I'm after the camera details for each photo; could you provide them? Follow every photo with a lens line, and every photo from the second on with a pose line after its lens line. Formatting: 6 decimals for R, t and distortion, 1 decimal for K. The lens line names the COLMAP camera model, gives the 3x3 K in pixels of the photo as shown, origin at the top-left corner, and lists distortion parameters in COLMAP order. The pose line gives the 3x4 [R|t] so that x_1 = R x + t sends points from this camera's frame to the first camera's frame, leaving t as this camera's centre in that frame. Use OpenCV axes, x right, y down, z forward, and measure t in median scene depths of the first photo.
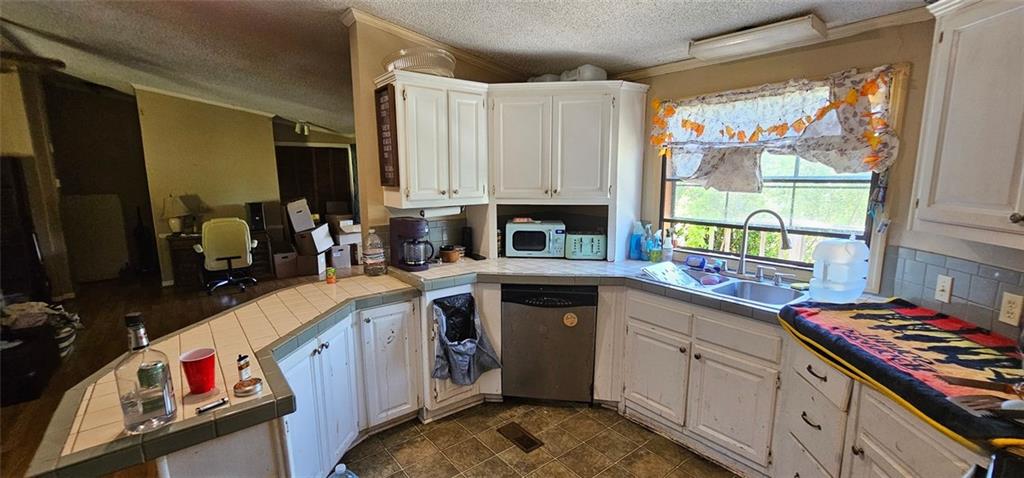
lens RADIAL K [[418.5, 0, 510.6], [0, 418.5, 244.4], [0, 0, 1]] dist [-0.009166, 0.000700]
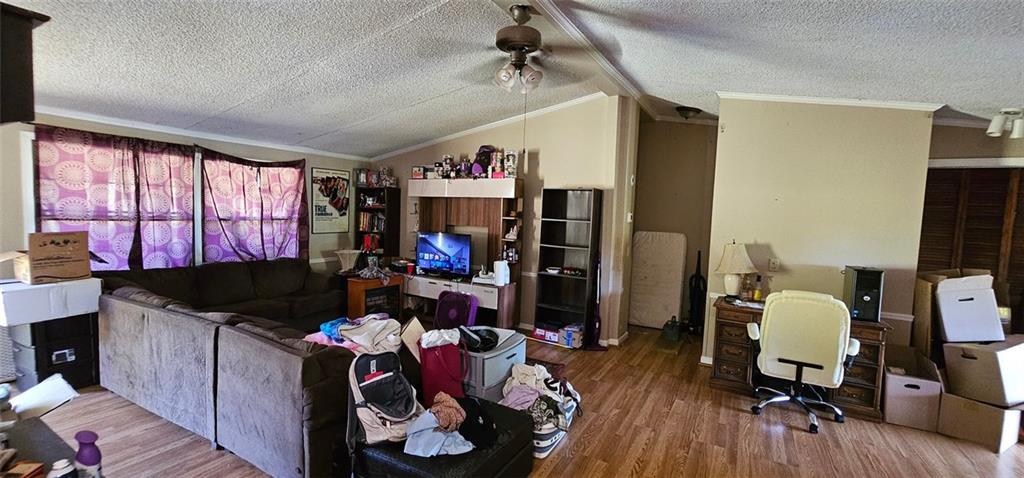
lens RADIAL K [[418.5, 0, 510.8], [0, 418.5, 239.6], [0, 0, 1]] dist [-0.009166, 0.000700]
pose [[0.355085, 0.090106, -0.930481, -0.292843], [-0.191438, 0.981259, 0.021968, -0.063692], [0.915023, 0.170329, 0.365680, 0.391782]]
